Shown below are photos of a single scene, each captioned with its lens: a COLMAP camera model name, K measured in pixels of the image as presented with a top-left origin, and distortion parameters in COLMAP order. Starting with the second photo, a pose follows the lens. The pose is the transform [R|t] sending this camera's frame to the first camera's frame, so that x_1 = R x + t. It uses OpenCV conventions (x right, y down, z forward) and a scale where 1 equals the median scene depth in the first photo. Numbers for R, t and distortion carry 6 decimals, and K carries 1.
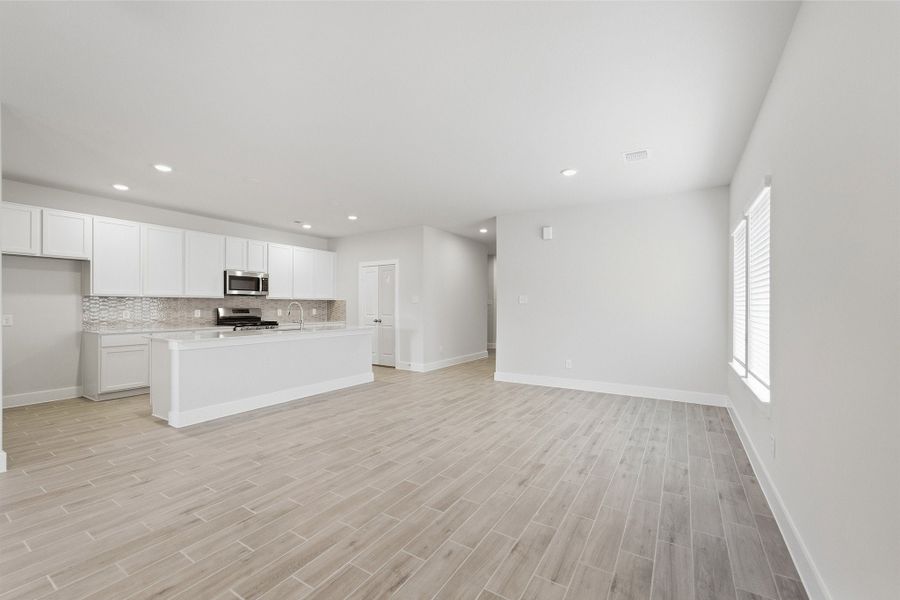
lens RADIAL K [[372.9, 0, 444.1], [0, 372.9, 307.1], [0, 0, 1]] dist [-0.003676, -0.000662]
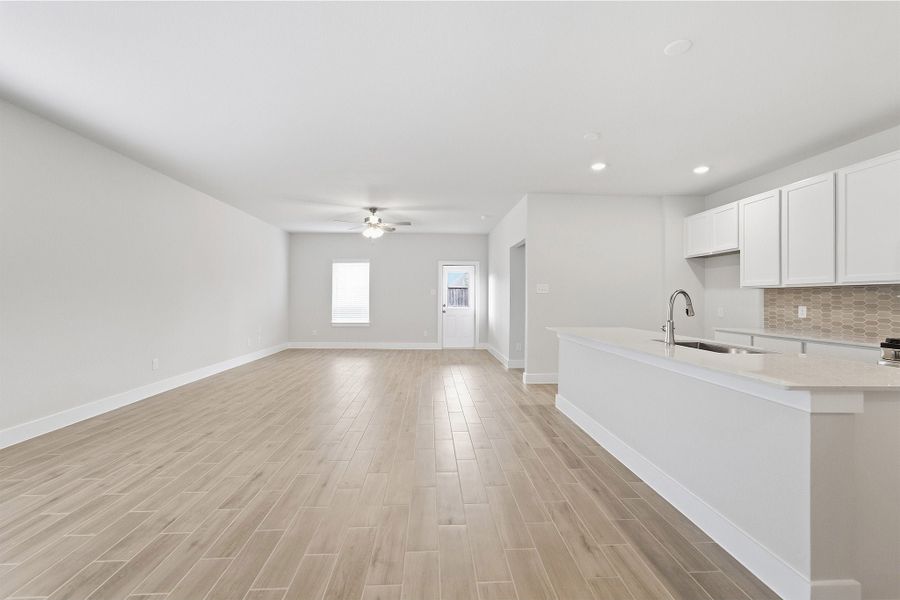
lens RADIAL K [[372.9, 0, 446.4], [0, 372.9, 294.1], [0, 0, 1]] dist [-0.003676, -0.000662]
pose [[-0.811967, -0.019792, -0.583368, 0.125372], [-0.016073, 0.999804, -0.011548, 0.003439], [0.583482, 0.000000, -0.812126, 1.033034]]
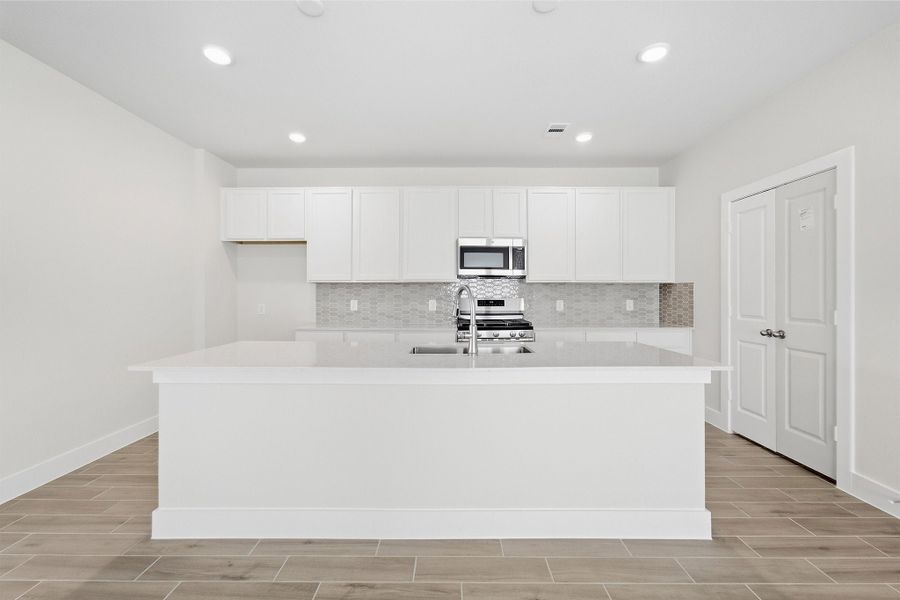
lens RADIAL K [[372.9, 0, 448.7], [0, 372.9, 296.3], [0, 0, 1]] dist [-0.003676, -0.000662]
pose [[0.544062, -0.000154, -0.839045, -0.051340], [-0.001423, 0.999998, -0.001107, 0.000348], [0.839044, 0.001796, 0.544061, 0.639130]]
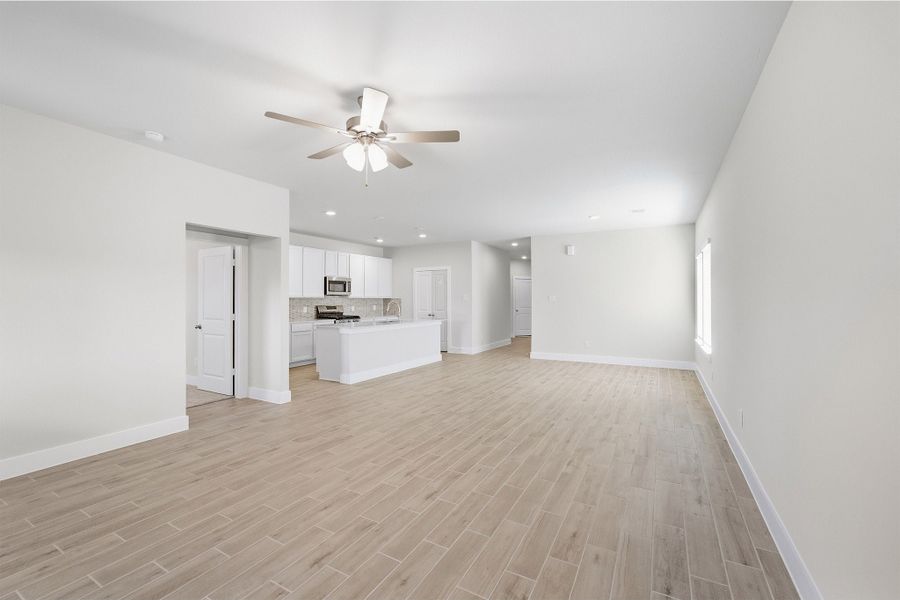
lens RADIAL K [[393.0, 0, 446.1], [0, 393.0, 297.0], [0, 0, 1]] dist [0.005737, 0.000995]
pose [[0.997719, -0.002970, 0.067441, -0.263986], [0.003730, 0.999931, -0.011140, -0.010383], [-0.067403, 0.011366, 0.997661, -0.395432]]
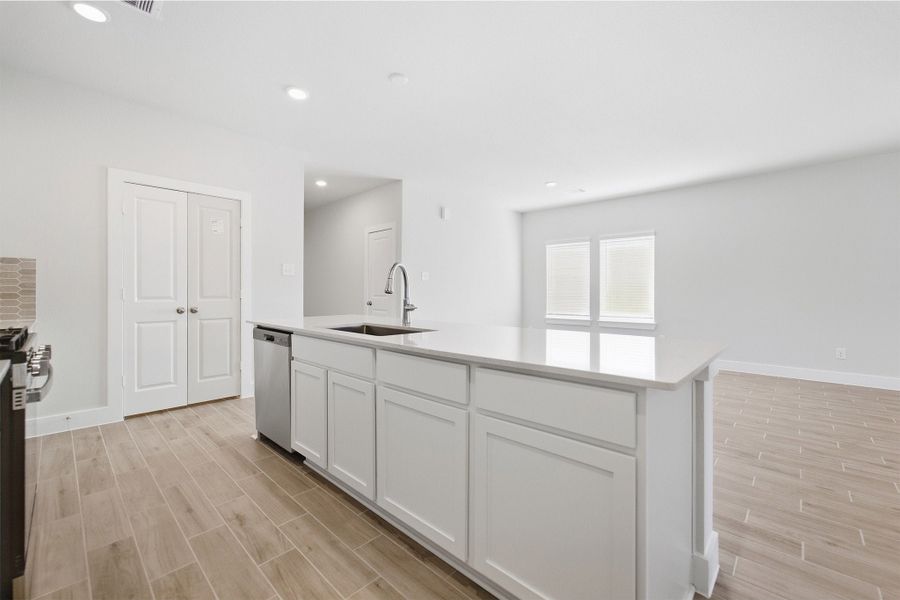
lens RADIAL K [[372.9, 0, 448.9], [0, 372.9, 294.1], [0, 0, 1]] dist [-0.003676, -0.000662]
pose [[0.181155, -0.007388, 0.983427, -0.694591], [0.003253, 0.999971, 0.006913, 0.018093], [-0.983449, 0.001947, 0.181174, 0.728636]]
